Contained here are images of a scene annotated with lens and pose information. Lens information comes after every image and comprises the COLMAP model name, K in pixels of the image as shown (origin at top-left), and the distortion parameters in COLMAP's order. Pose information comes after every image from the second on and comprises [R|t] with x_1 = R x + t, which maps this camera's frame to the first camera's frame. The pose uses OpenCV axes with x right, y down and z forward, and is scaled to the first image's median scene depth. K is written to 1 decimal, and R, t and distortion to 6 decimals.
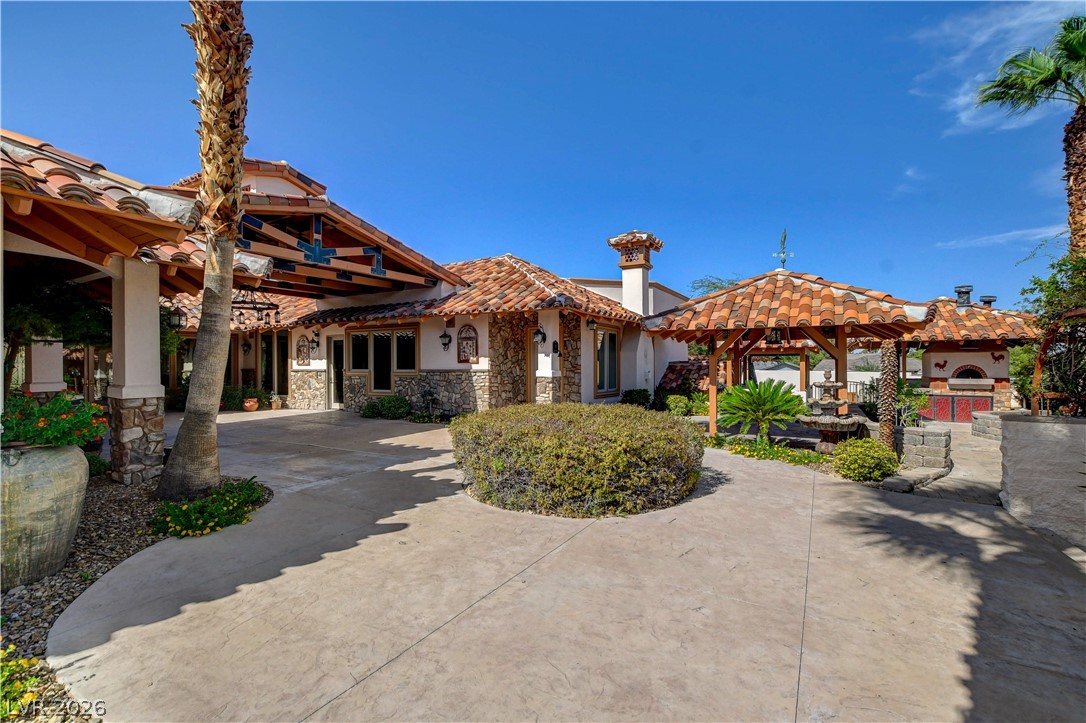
lens RADIAL K [[479.4, 0, 543.0], [0, 479.4, 361.5], [0, 0, 1]] dist [-0.021431, -0.000087]
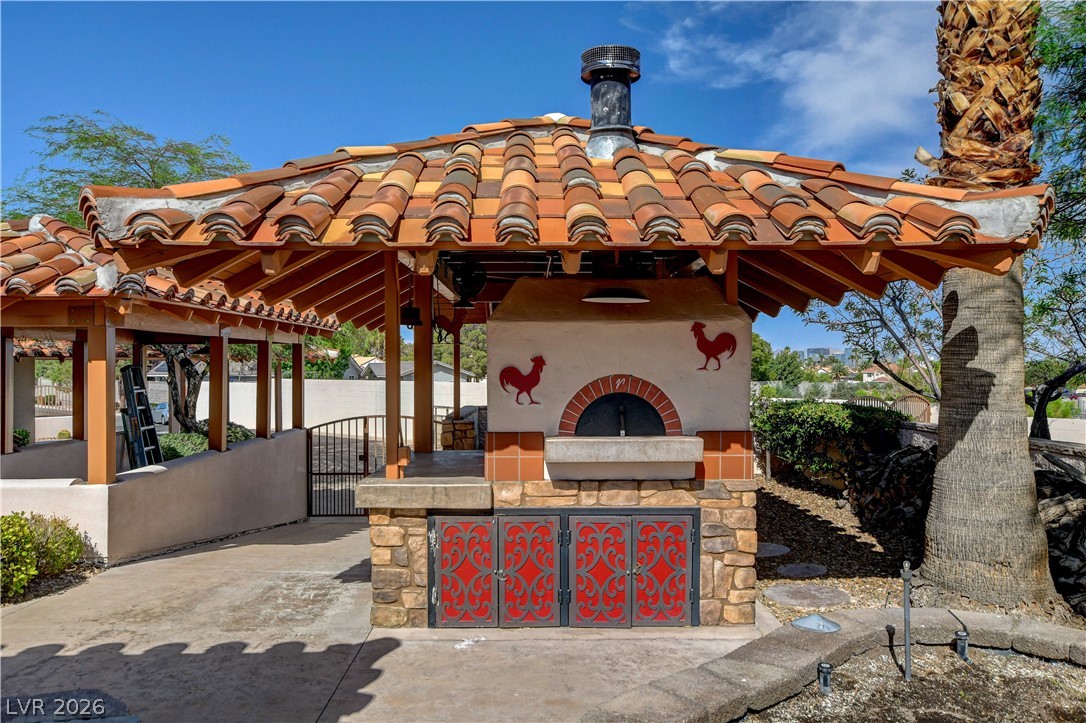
lens RADIAL K [[740.9, 0, 543.0], [0, 740.9, 361.5], [0, 0, 1]] dist [0.000609, 0.000414]
pose [[0.848390, 0.004654, 0.529352, 0.685049], [-0.002703, 0.999986, -0.004459, 0.001871], [-0.529365, 0.002352, 0.848391, 0.716185]]
